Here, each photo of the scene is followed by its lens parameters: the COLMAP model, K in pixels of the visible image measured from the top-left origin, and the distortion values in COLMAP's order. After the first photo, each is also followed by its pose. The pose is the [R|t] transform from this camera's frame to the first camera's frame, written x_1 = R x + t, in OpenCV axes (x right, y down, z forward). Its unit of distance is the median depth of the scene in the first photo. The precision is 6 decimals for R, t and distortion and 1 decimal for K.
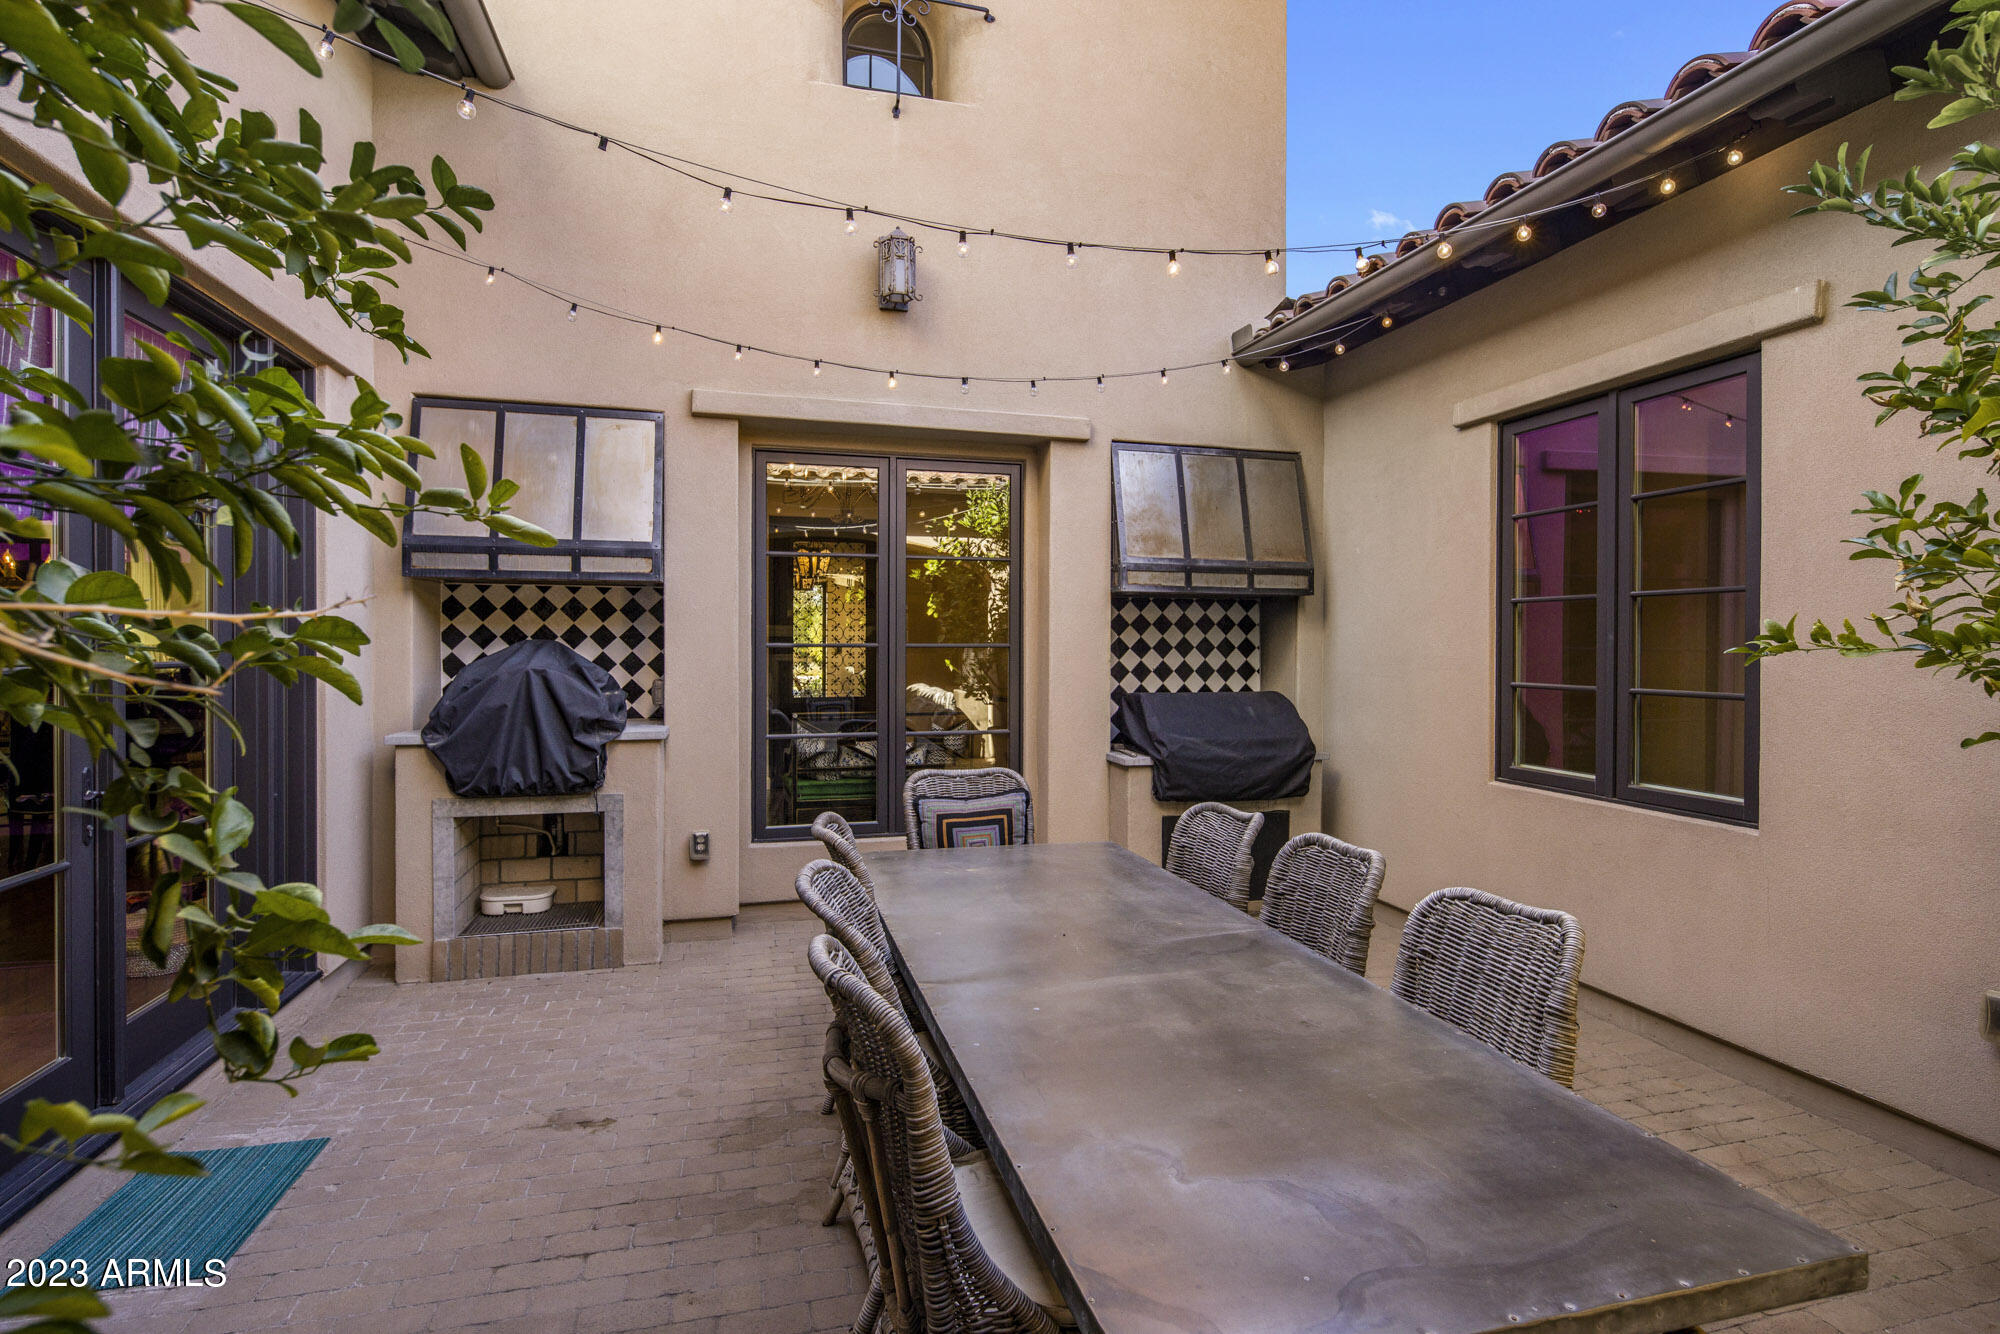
lens RADIAL K [[950.2, 0, 1001.5], [0, 950.2, 650.2], [0, 0, 1]] dist [0.001273, 0.000079]
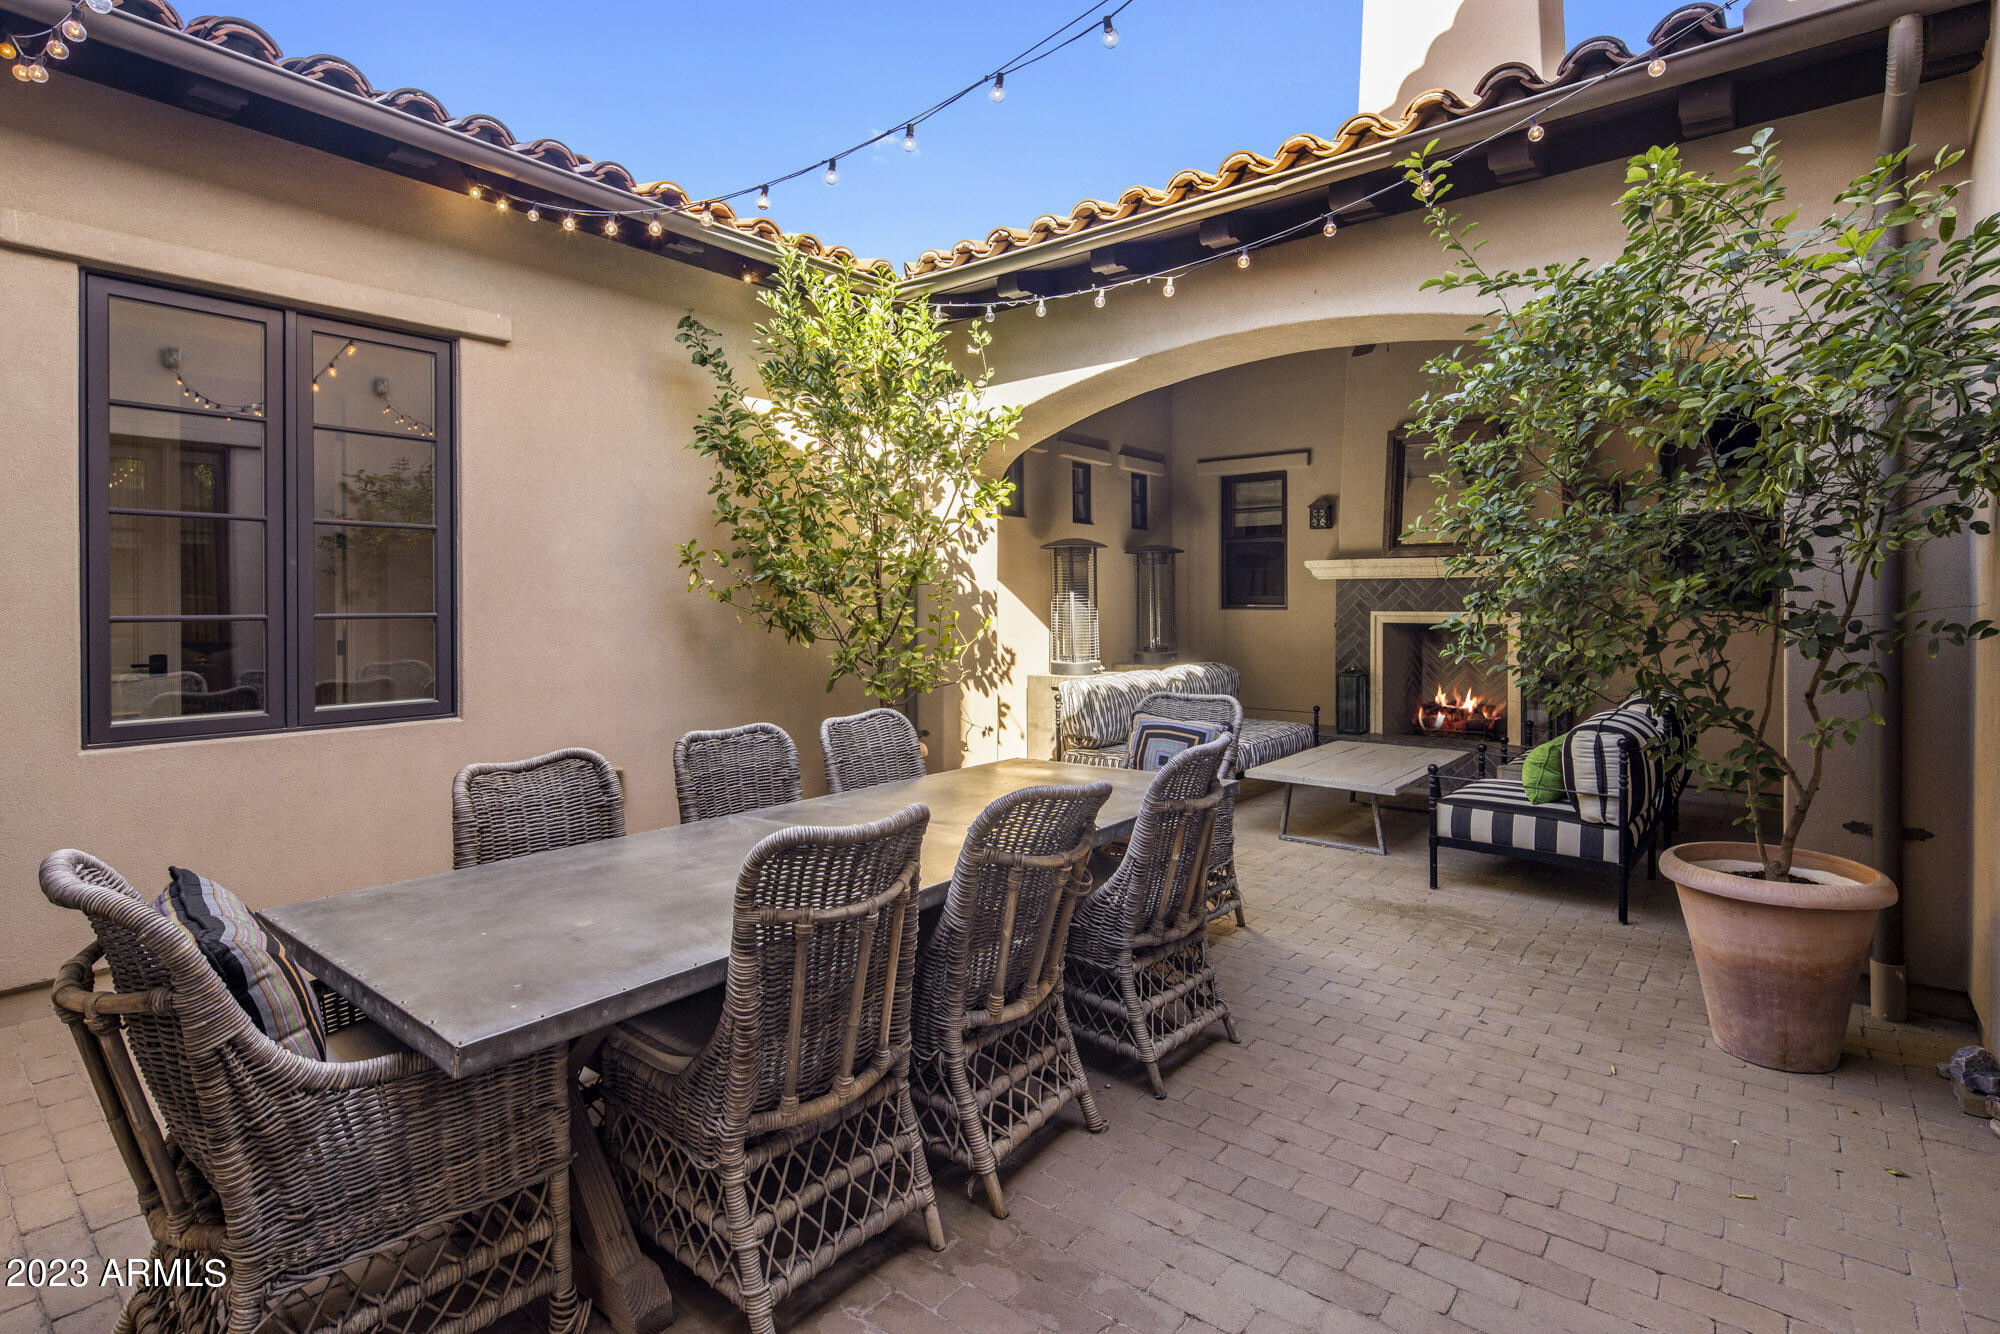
lens RADIAL K [[987.1, 0, 999.6], [0, 987.1, 604.8], [0, 0, 1]] dist [0.000132, -0.000057]
pose [[-0.583159, -0.005252, 0.812341, -0.685173], [0.006592, 0.999916, 0.011197, 0.026020], [-0.812331, 0.011884, -0.583075, 1.143350]]
